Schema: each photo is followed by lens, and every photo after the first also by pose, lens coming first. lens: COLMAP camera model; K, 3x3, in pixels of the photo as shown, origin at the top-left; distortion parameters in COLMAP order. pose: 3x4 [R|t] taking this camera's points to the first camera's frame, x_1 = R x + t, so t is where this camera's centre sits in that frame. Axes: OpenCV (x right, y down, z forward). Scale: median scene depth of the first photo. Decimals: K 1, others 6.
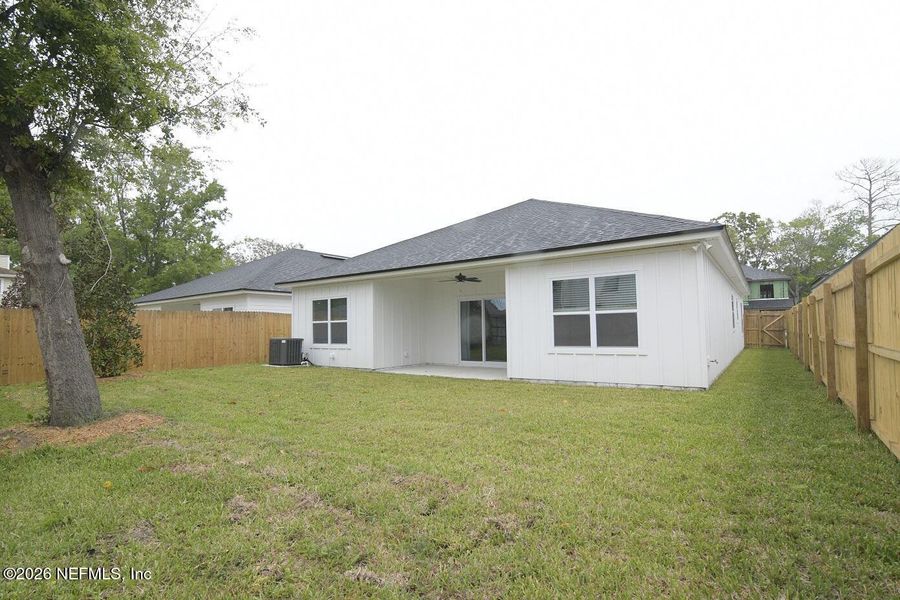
lens RADIAL K [[434.1, 0, 445.9], [0, 434.1, 300.2], [0, 0, 1]] dist [-0.027082, 0.005024]
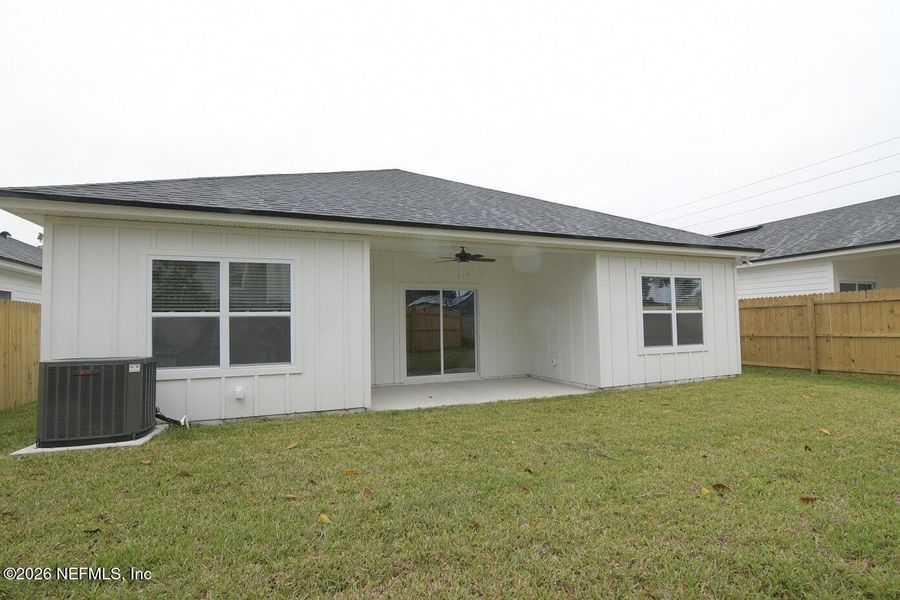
lens RADIAL K [[434.1, 0, 443.7], [0, 434.1, 314.6], [0, 0, 1]] dist [-0.027082, 0.005024]
pose [[0.533695, 0.029131, 0.845175, -0.755077], [-0.045957, 0.998929, -0.005411, 0.061799], [-0.844427, -0.035954, 0.534462, 0.867004]]
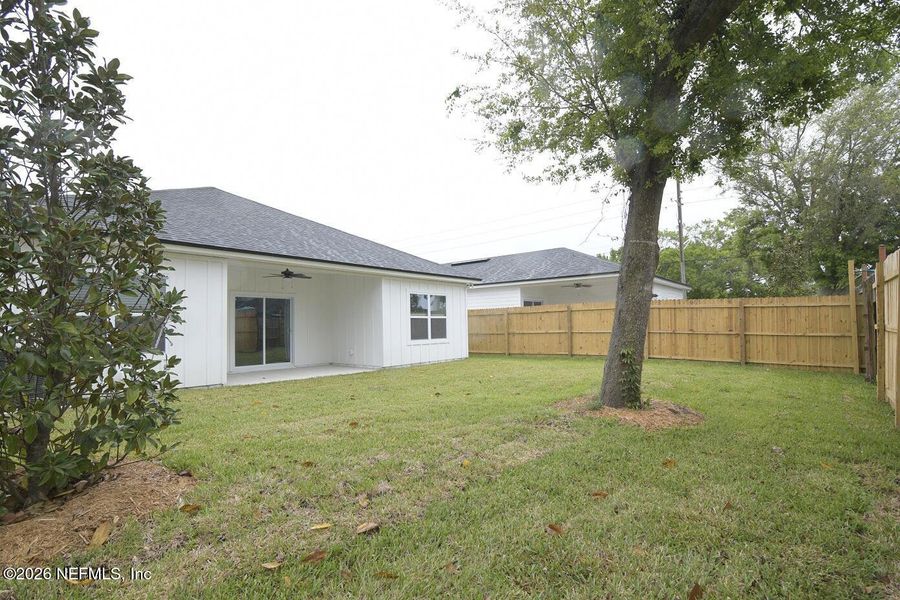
lens RADIAL K [[434.1, 0, 447.5], [0, 434.1, 303.5], [0, 0, 1]] dist [-0.027082, 0.005024]
pose [[0.058499, 0.067189, 0.996024, -1.149560], [-0.049356, 0.996707, -0.064337, 0.072546], [-0.997067, -0.045396, 0.061623, 0.795660]]
